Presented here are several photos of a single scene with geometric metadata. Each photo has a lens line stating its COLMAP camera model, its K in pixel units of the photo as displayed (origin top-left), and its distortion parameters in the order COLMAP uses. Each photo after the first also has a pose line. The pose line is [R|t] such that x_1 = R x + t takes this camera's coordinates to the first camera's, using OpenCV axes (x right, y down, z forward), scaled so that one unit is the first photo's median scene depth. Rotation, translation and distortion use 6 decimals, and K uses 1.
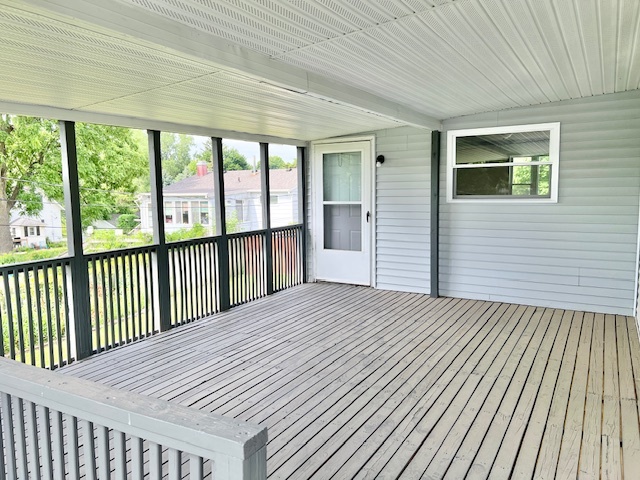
lens RADIAL K [[484.1, 0, 320.0], [0, 484.1, 240.0], [0, 0, 1]] dist [0.007823, 0.001917]
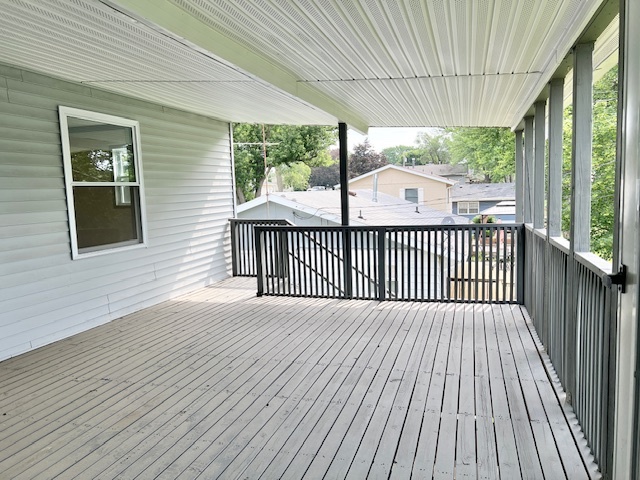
lens RADIAL K [[484.1, 0, 320.0], [0, 484.1, 240.0], [0, 0, 1]] dist [0.007823, 0.001917]
pose [[-0.972889, 0.068732, -0.220823, 0.097961], [0.022468, 0.978390, 0.205542, -0.146018], [0.230178, 0.195008, -0.953410, 1.671487]]
